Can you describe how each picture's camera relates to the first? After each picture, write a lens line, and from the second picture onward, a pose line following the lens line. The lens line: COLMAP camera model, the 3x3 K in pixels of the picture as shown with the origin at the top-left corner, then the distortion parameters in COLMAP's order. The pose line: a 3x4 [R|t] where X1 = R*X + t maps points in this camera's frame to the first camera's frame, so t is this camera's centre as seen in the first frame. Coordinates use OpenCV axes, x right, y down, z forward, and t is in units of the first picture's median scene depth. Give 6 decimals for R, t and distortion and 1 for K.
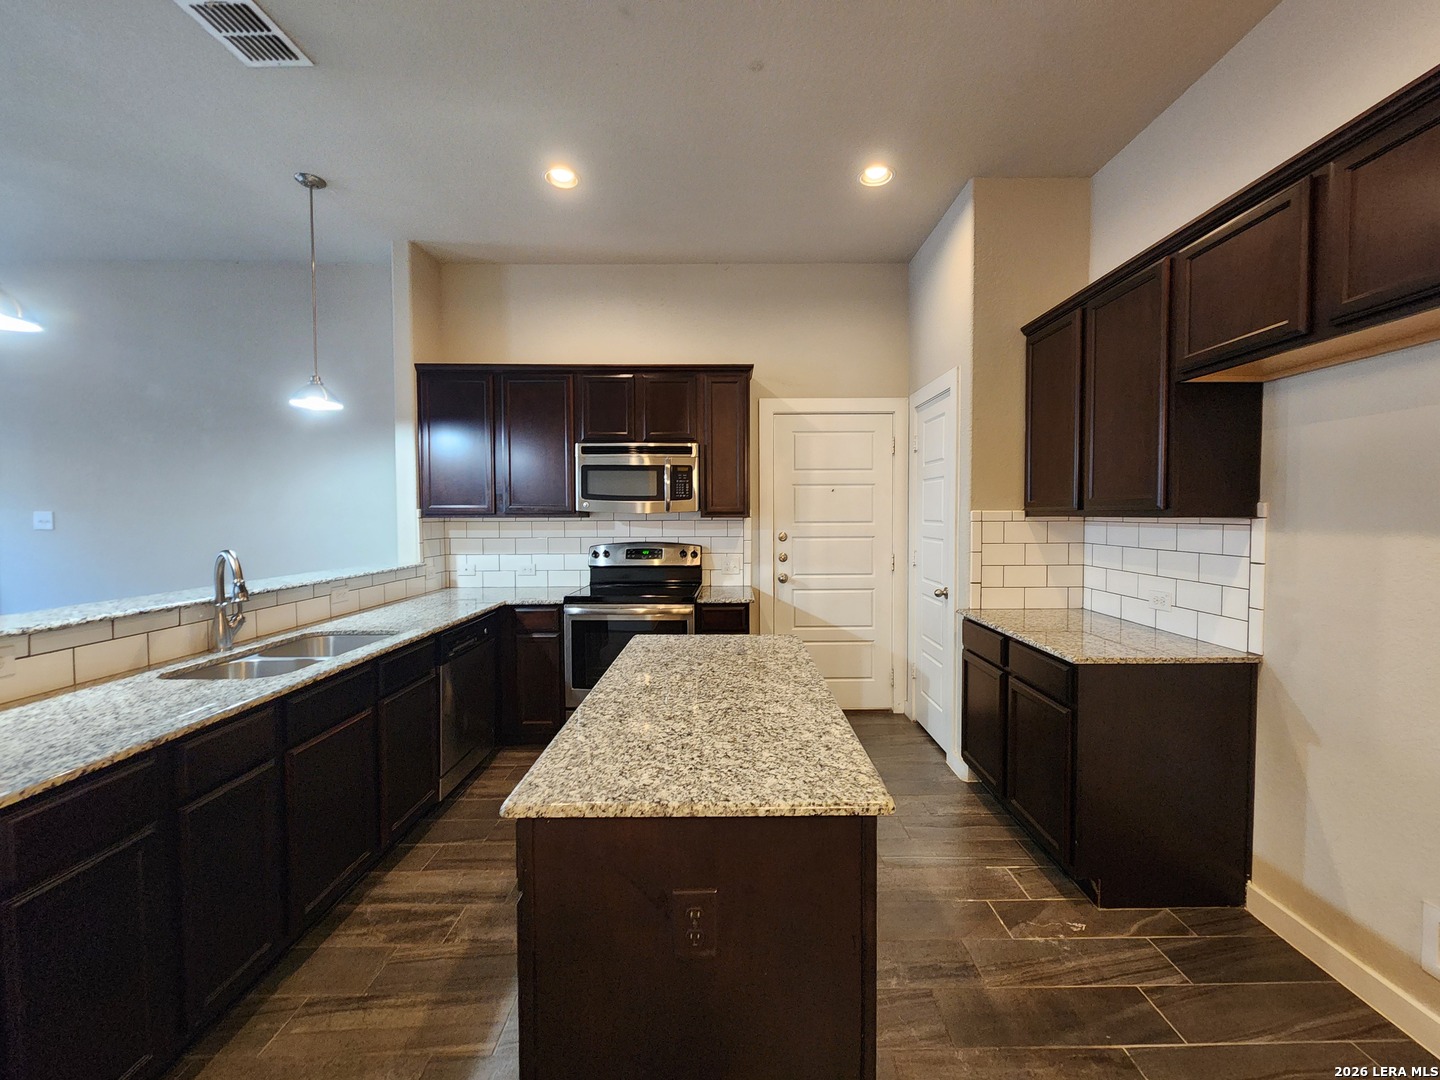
lens RADIAL K [[587.9, 0, 733.8], [0, 587.9, 530.3], [0, 0, 1]] dist [0.002753, -0.000417]
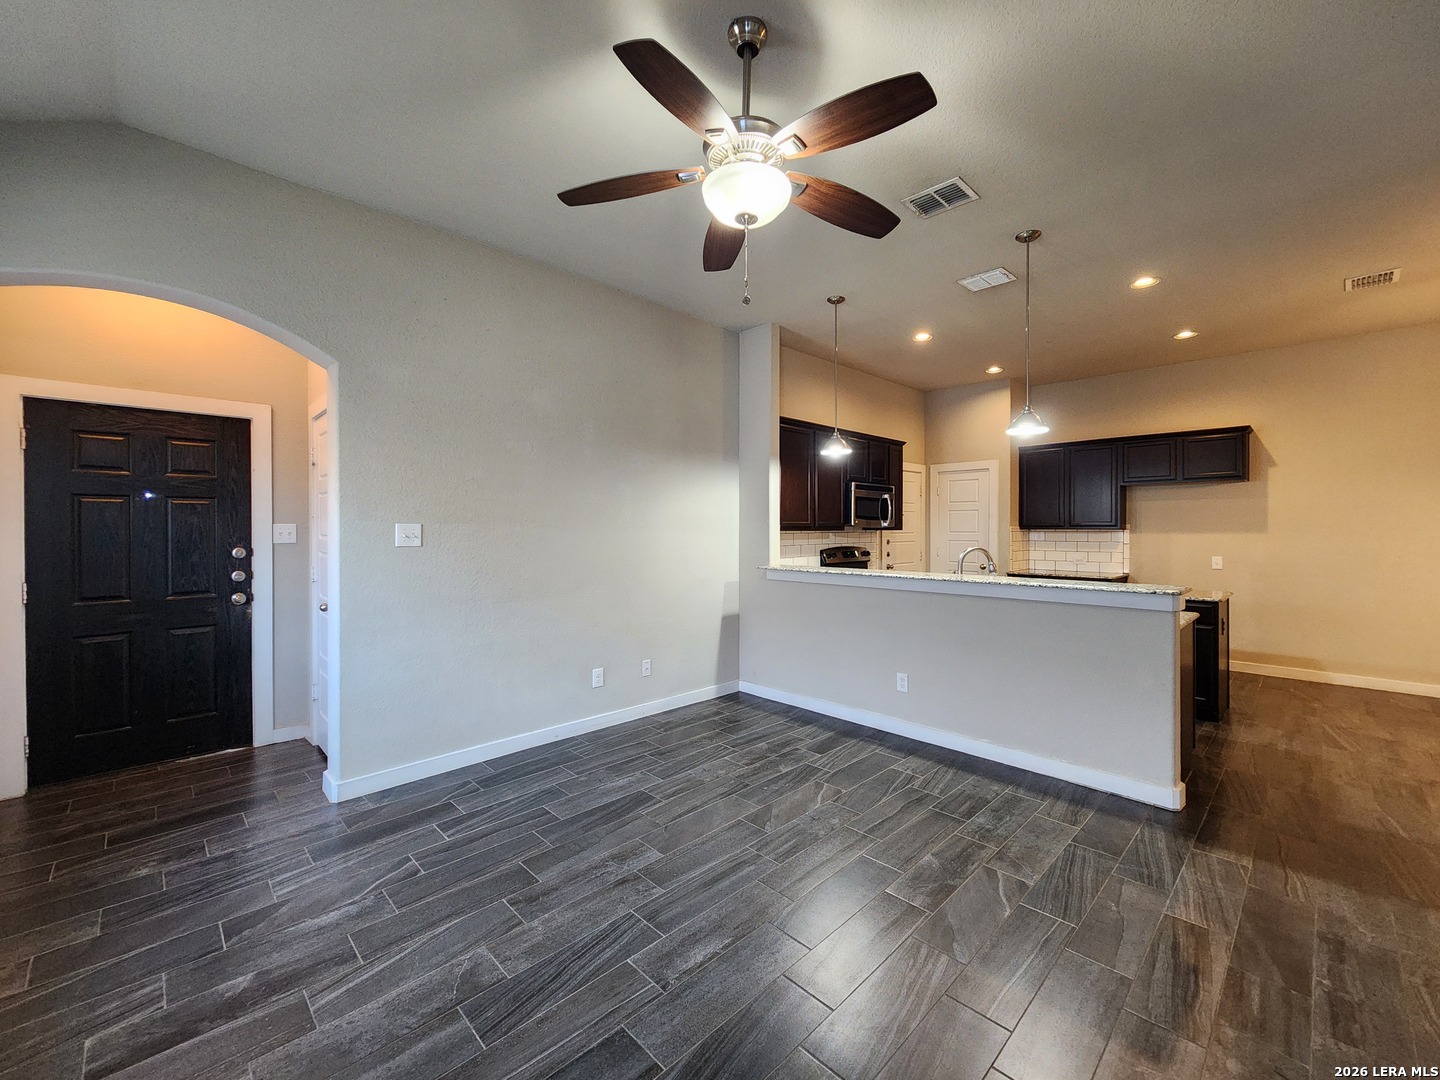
lens RADIAL K [[588.5, 0, 733.9], [0, 588.5, 530.3], [0, 0, 1]] dist [0.004809, -0.003872]
pose [[0.712868, -0.001603, 0.701296, -1.917036], [0.018845, 0.999680, -0.016871, -0.002231], [-0.701045, 0.025243, 0.712670, 0.151888]]
